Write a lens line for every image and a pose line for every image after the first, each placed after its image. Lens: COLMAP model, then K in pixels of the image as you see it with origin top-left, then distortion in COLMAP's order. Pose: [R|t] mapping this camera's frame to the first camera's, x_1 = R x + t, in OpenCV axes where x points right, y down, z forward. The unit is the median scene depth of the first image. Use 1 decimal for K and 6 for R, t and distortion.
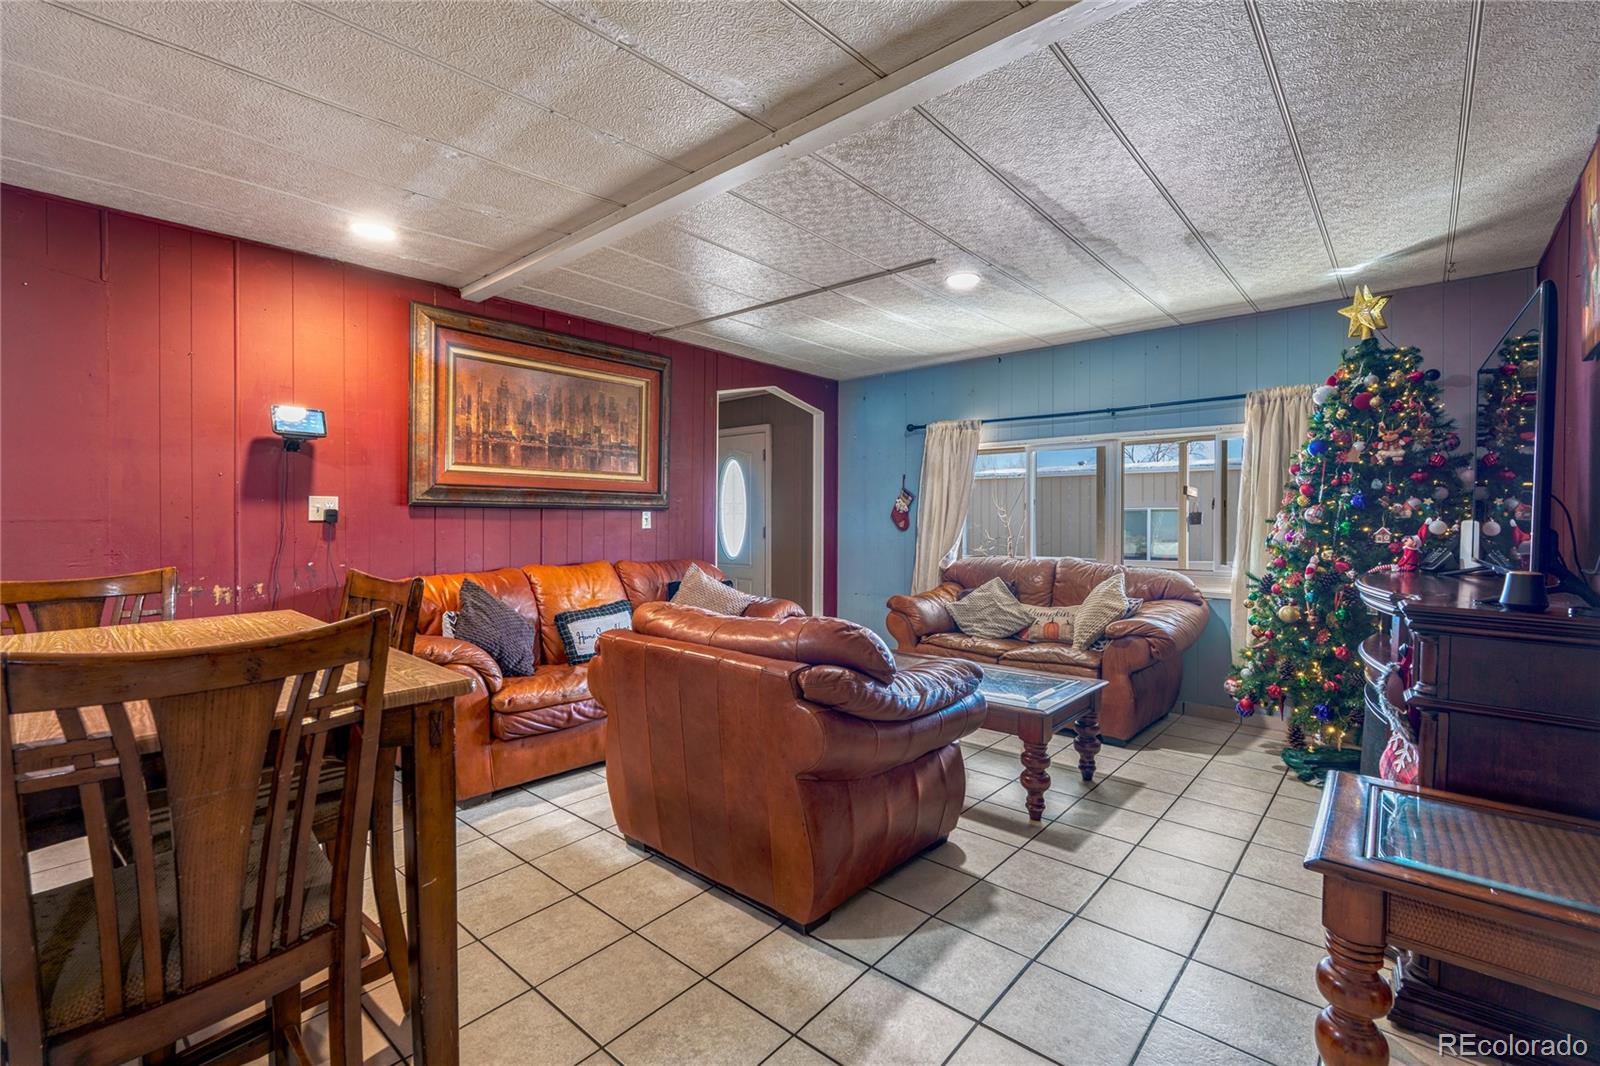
lens RADIAL K [[702.7, 0, 802.6], [0, 702.7, 539.6], [0, 0, 1]] dist [-0.000626, 0.000084]
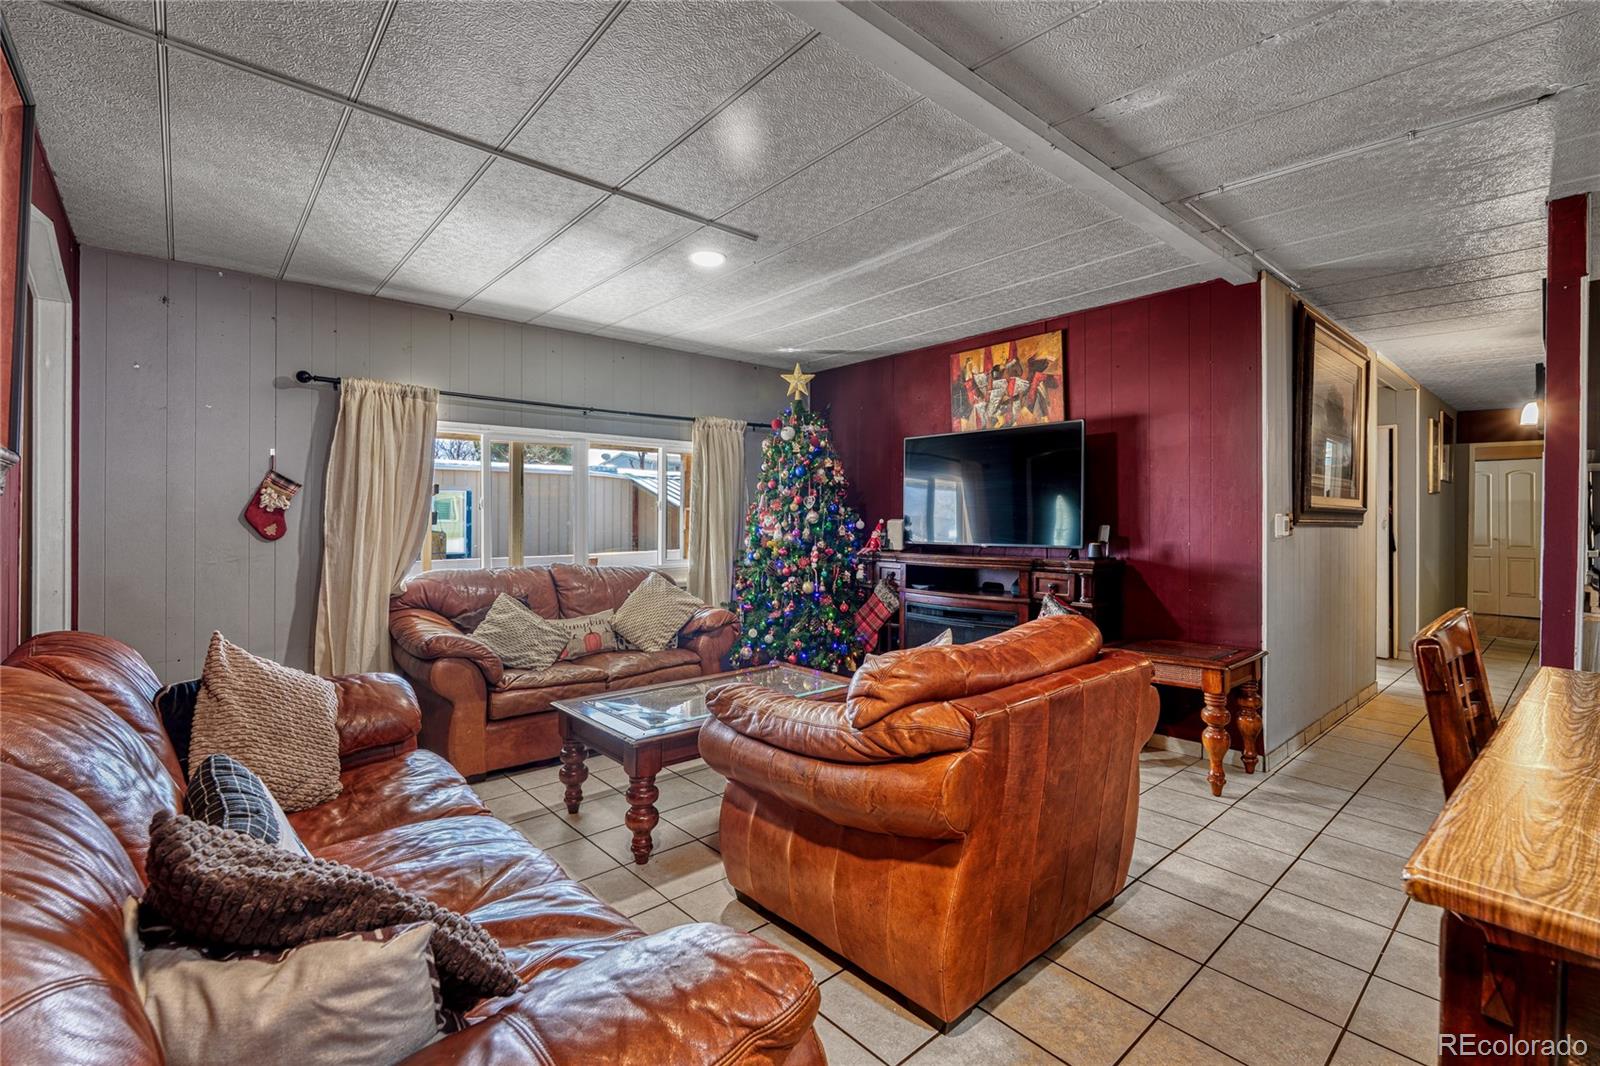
lens RADIAL K [[716.0, 0, 807.2], [0, 716.0, 517.3], [0, 0, 1]] dist [-0.000173, -0.000003]
pose [[0.134911, 0.001329, 0.990857, -0.512251], [0.030380, 0.999523, -0.005477, -0.019810], [-0.990392, 0.030841, 0.134806, 0.575723]]
